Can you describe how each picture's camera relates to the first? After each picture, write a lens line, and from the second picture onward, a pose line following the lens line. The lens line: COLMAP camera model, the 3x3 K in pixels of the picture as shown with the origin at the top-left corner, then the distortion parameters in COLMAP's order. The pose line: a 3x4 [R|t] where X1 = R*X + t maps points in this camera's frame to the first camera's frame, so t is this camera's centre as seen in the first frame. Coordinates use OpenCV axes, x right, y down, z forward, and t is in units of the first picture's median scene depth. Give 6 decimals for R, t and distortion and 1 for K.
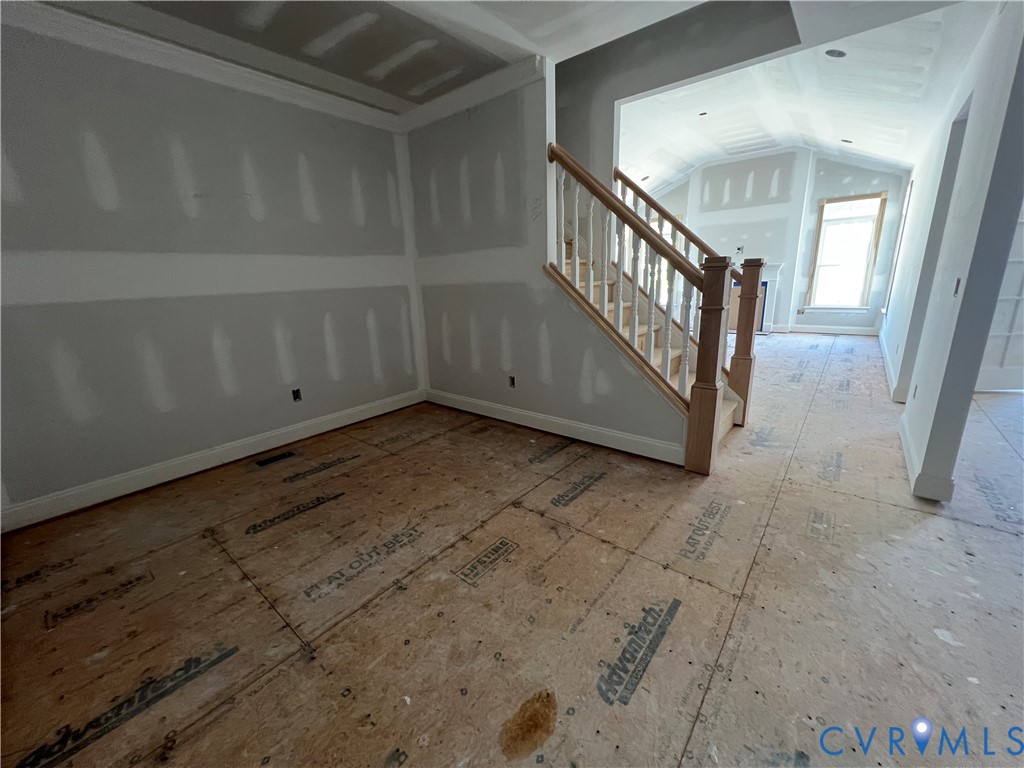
lens RADIAL K [[409.0, 0, 510.7], [0, 409.0, 381.4], [0, 0, 1]] dist [-0.002594, 0.000394]
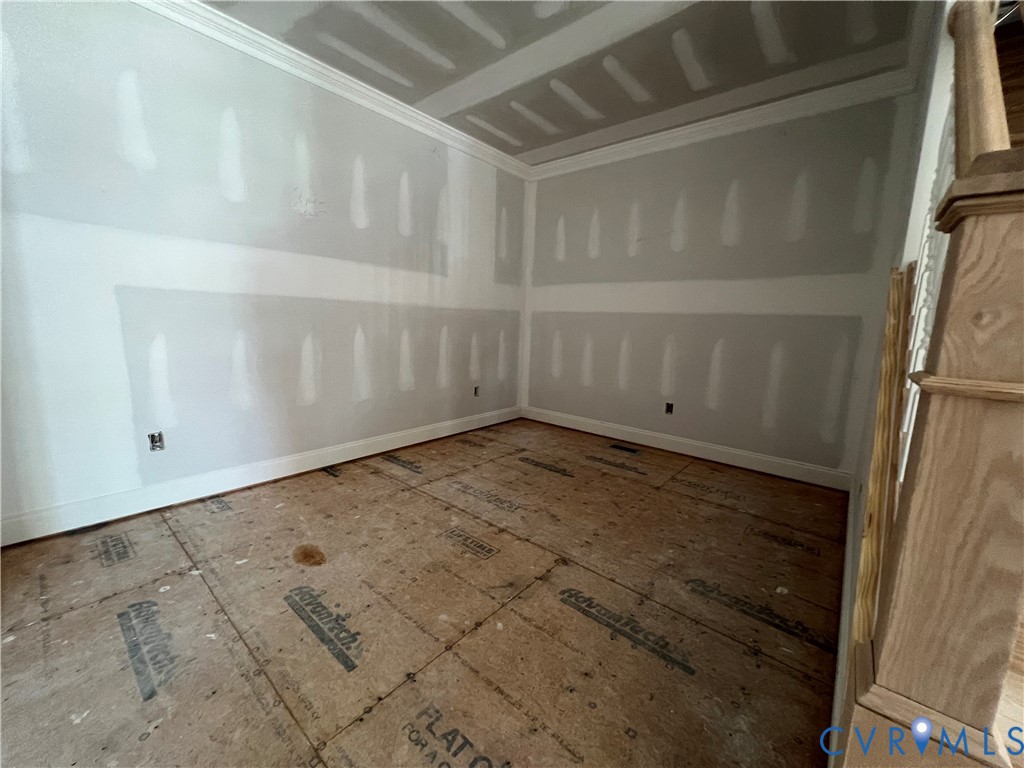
lens RADIAL K [[409.0, 0, 510.7], [0, 409.0, 381.4], [0, 0, 1]] dist [-0.002594, 0.000394]
pose [[-0.015256, 0.183308, -0.982937, 0.770868], [-0.282536, 0.942199, 0.180096, -0.159788], [0.959135, 0.280462, 0.037417, 0.786371]]
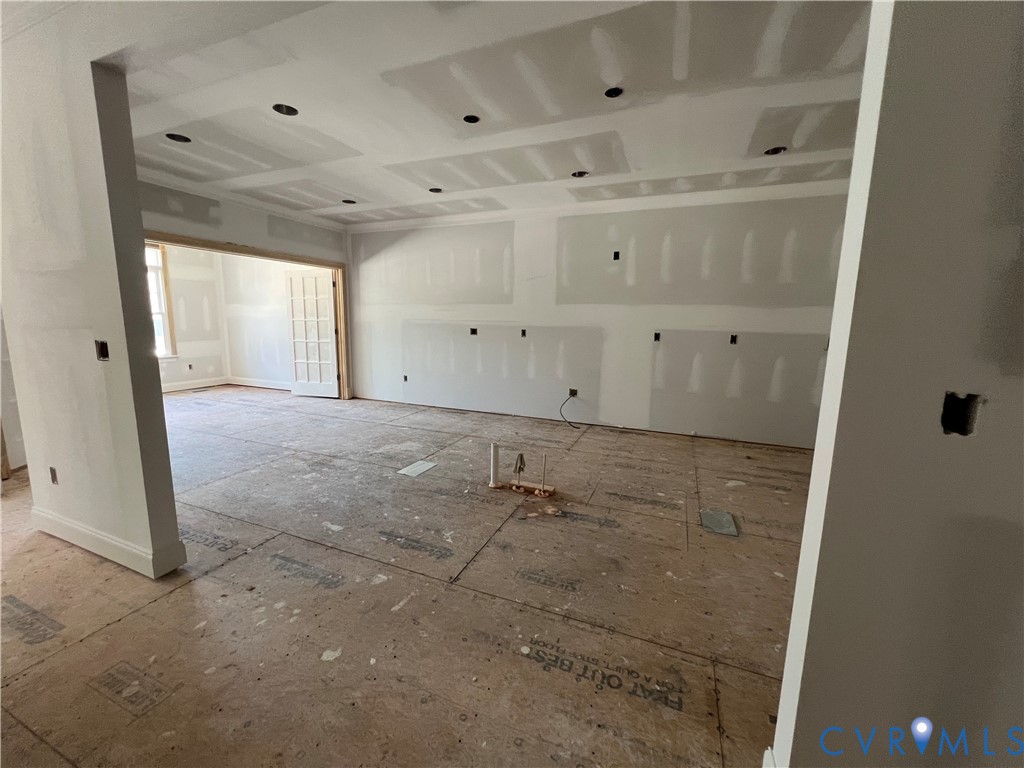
lens RADIAL K [[409.0, 0, 510.7], [0, 409.0, 381.4], [0, 0, 1]] dist [-0.002594, 0.000394]
pose [[-0.295332, -0.113583, 0.948619, -0.036332], [0.233645, 0.954173, 0.186988, -0.116292], [-0.926385, 0.276863, -0.255260, 0.385957]]
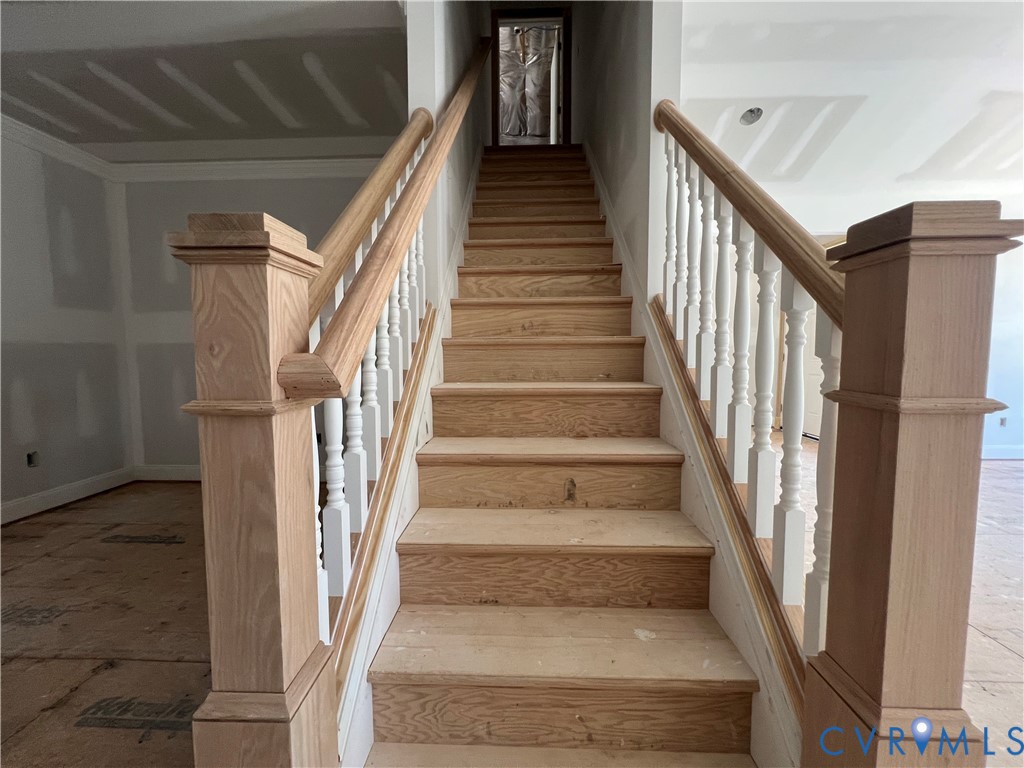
lens RADIAL K [[409.0, 0, 510.7], [0, 409.0, 381.4], [0, 0, 1]] dist [-0.002594, 0.000394]
pose [[0.611137, 0.089322, -0.786469, 0.871161], [-0.217063, 0.974433, -0.058002, -0.230678], [0.761180, 0.206161, 0.614900, 1.019196]]
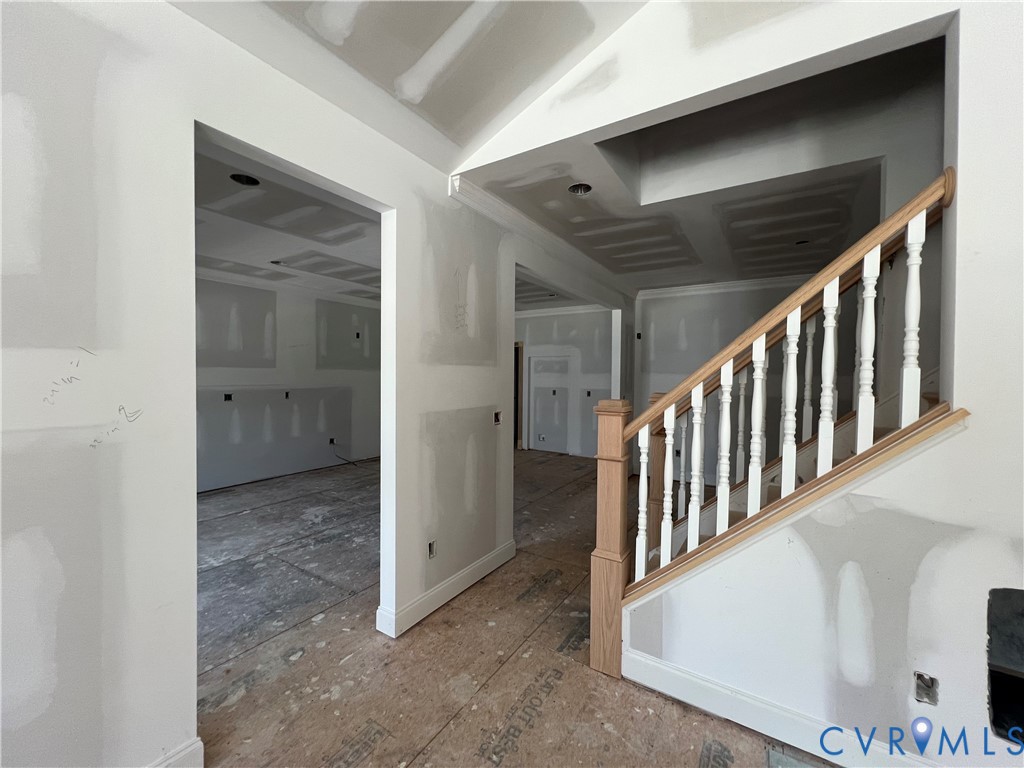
lens RADIAL K [[409.0, 0, 510.7], [0, 409.0, 381.4], [0, 0, 1]] dist [-0.002594, 0.000394]
pose [[-0.992382, 0.026545, -0.120304, 1.142553], [-0.006793, 0.963237, 0.268569, -0.688227], [0.123011, 0.267340, -0.955718, 2.179463]]
